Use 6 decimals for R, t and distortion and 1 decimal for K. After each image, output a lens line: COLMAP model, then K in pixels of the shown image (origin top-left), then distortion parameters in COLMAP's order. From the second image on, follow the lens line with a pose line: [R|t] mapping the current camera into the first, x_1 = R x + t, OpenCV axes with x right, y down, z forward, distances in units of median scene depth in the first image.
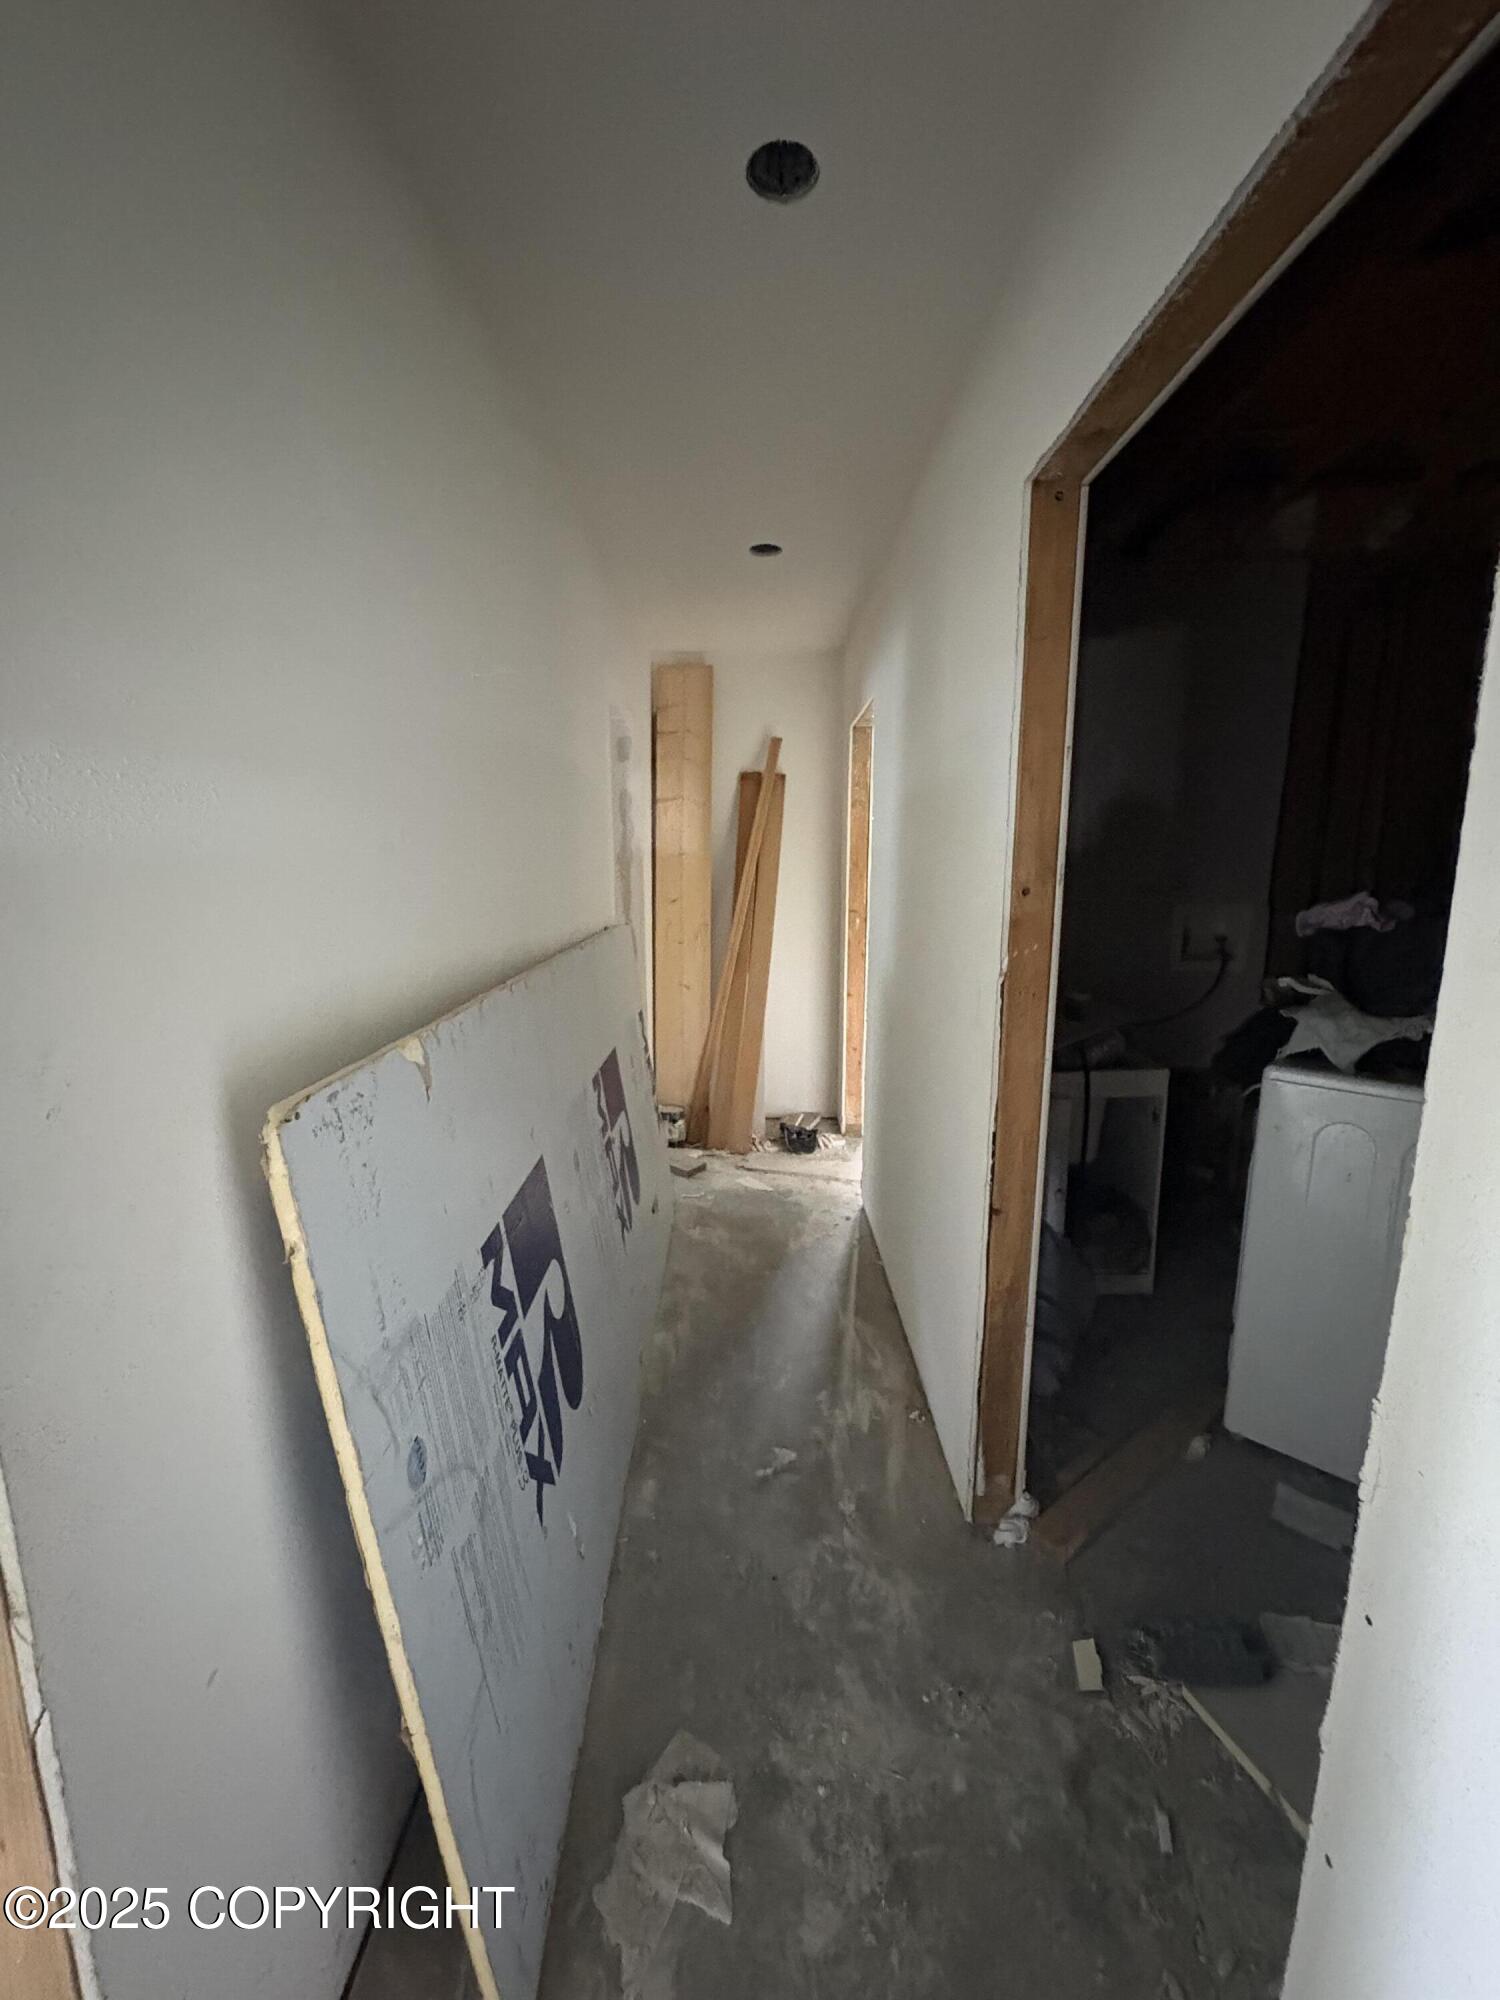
lens RADIAL K [[799.1, 0, 752.5], [0, 799.1, 1006.3], [0, 0, 1]] dist [0.003171, 0.000138]
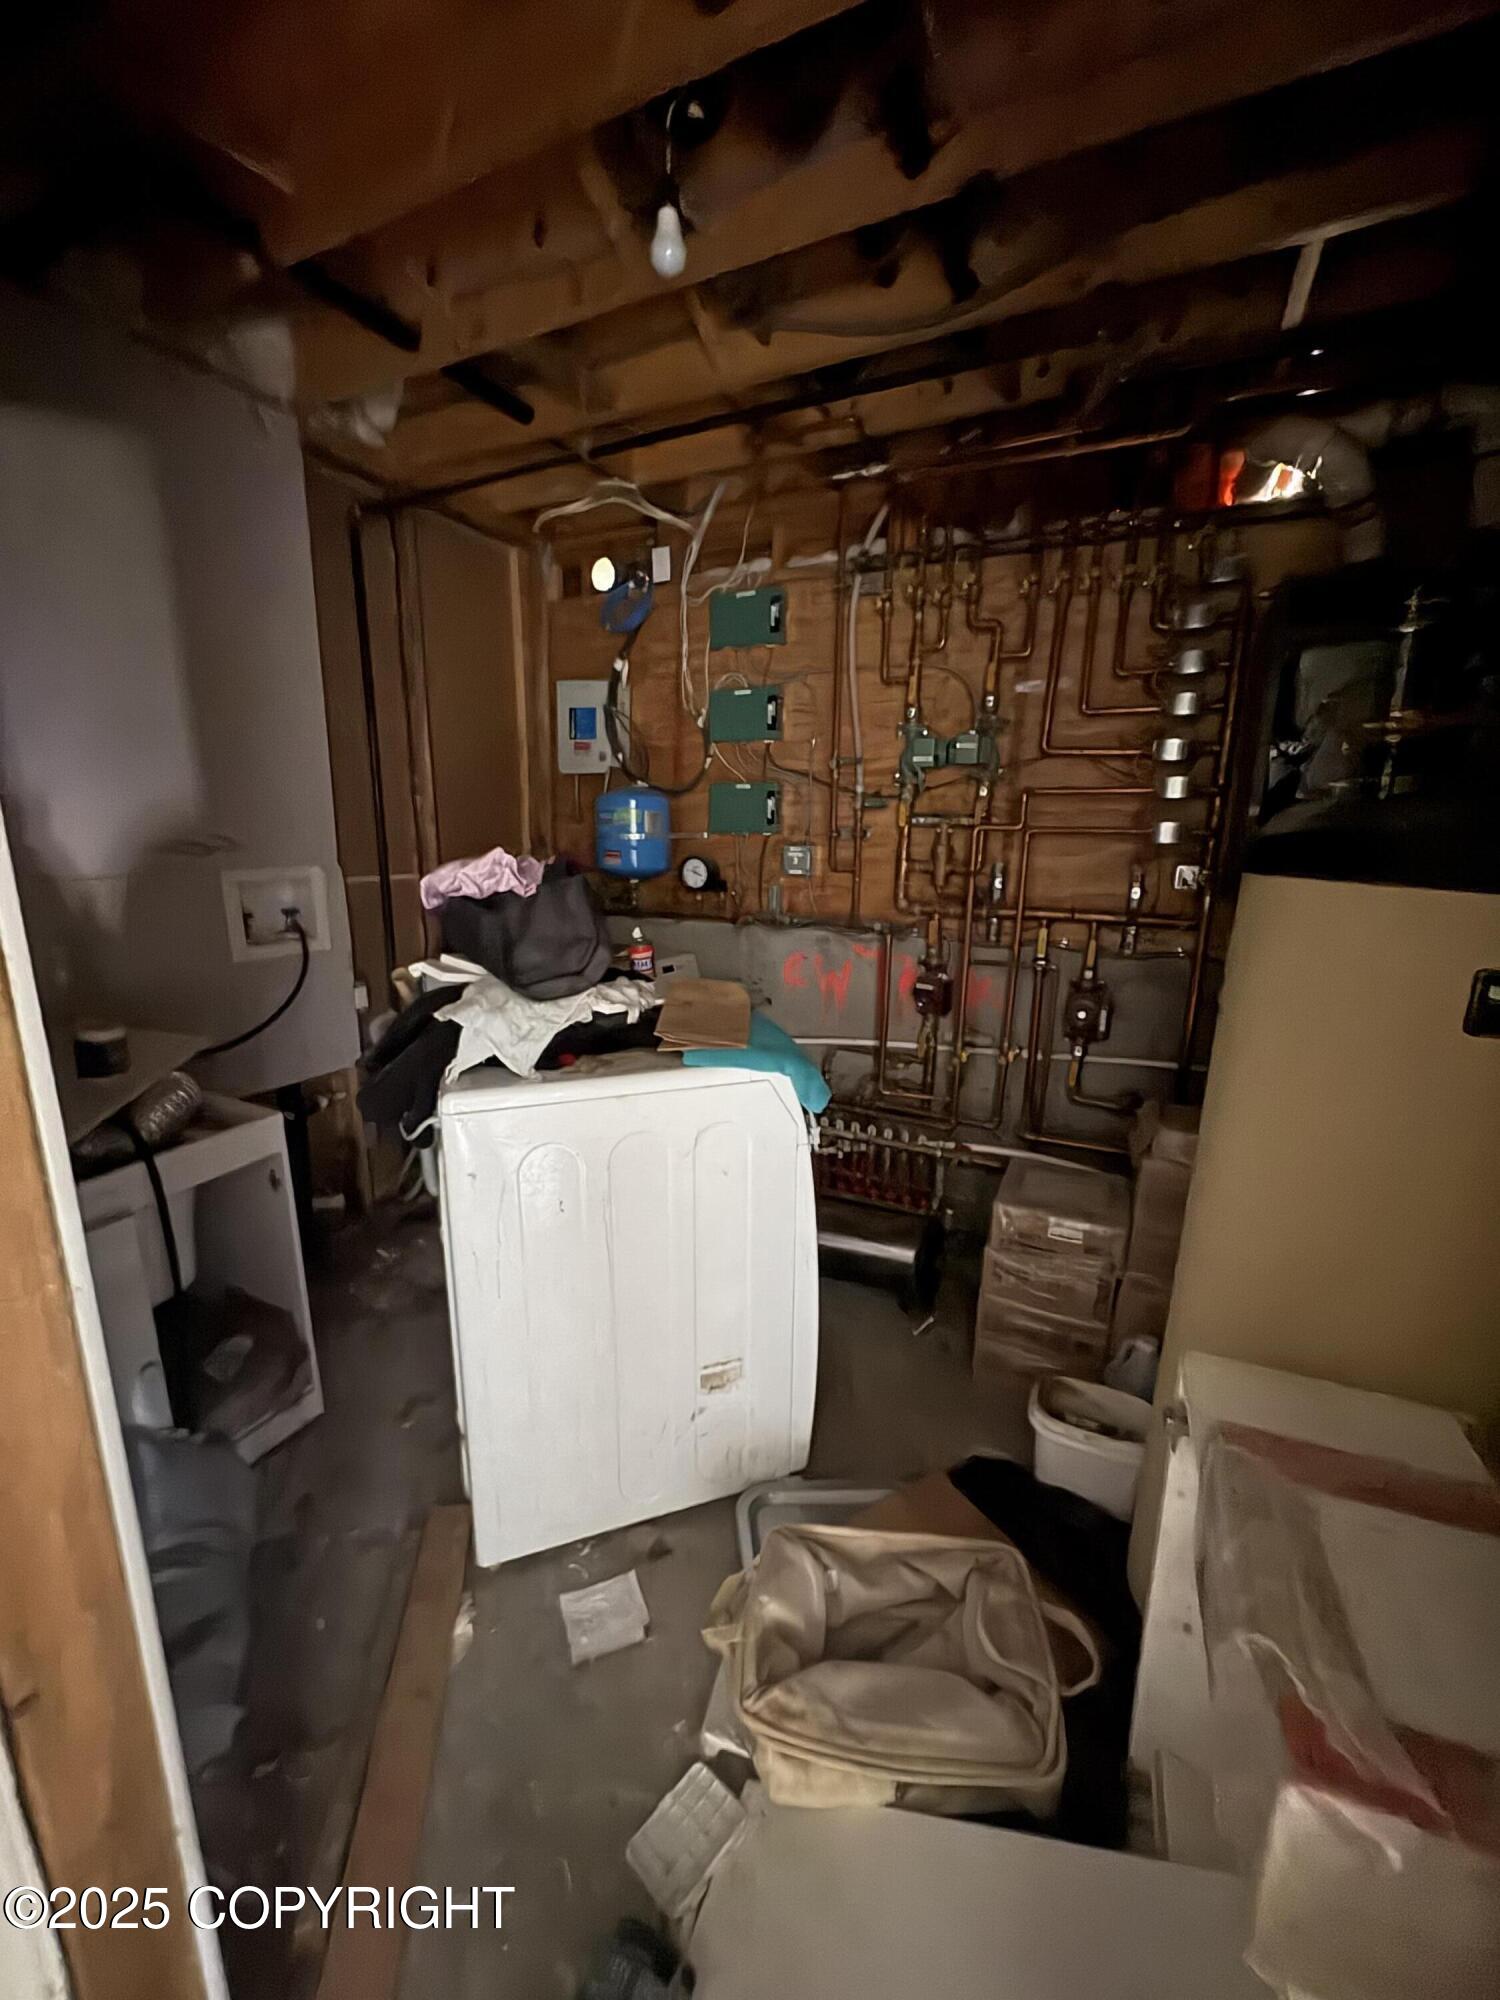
lens RADIAL K [[787.1, 0, 757.4], [0, 787.1, 1009.0], [0, 0, 1]] dist [-0.001825, -0.000272]
pose [[0.443232, -0.193640, 0.875242, 0.141356], [0.142096, 0.979222, 0.144685, -0.051954], [-0.885073, 0.060239, 0.461538, 0.353705]]
